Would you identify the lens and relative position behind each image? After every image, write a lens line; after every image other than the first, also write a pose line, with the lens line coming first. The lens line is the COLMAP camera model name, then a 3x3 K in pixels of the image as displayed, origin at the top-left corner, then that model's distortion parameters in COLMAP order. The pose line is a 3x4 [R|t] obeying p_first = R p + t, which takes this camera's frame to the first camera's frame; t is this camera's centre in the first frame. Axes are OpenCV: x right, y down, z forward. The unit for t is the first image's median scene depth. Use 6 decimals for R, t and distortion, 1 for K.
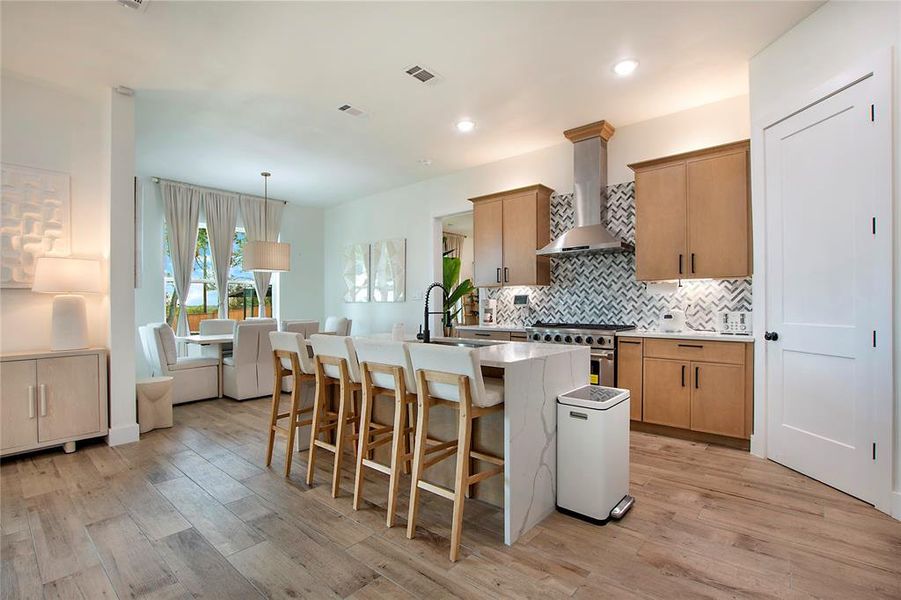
lens RADIAL K [[413.8, 0, 449.8], [0, 413.8, 305.6], [0, 0, 1]] dist [-0.019959, 0.000508]
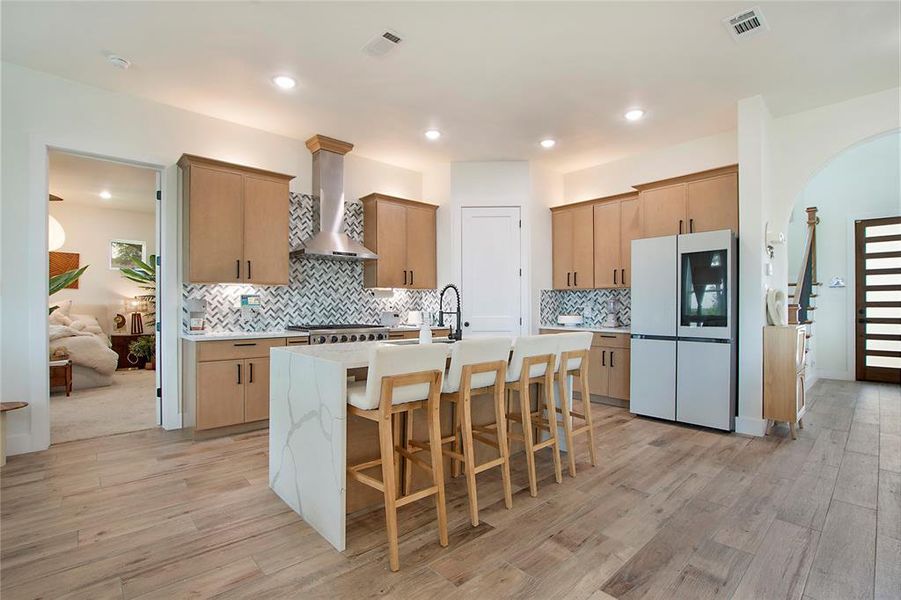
lens RADIAL K [[413.8, 0, 449.8], [0, 413.8, 305.6], [0, 0, 1]] dist [-0.019959, 0.000508]
pose [[0.119239, 0.007432, 0.992838, -0.686323], [0.003600, 0.999962, -0.007918, 0.004978], [-0.992859, 0.004518, 0.119208, 0.567228]]
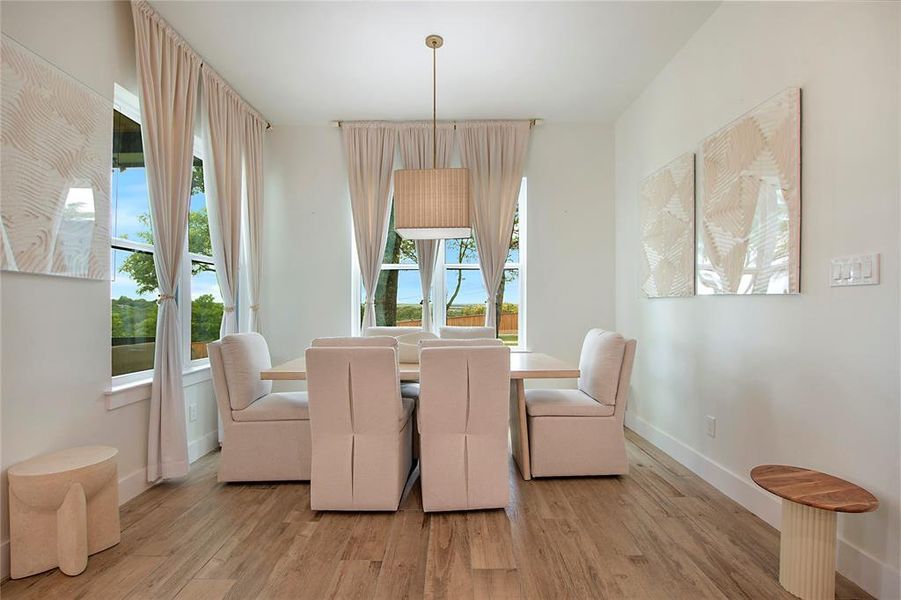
lens RADIAL K [[410.7, 0, 450.5], [0, 410.7, 300.0], [0, 0, 1]] dist [-0.063870, 0.000100]
pose [[0.646499, -0.001770, -0.762913, -0.084546], [-0.000106, 0.999997, -0.002410, -0.004983], [0.762915, 0.001639, 0.646497, 0.909092]]
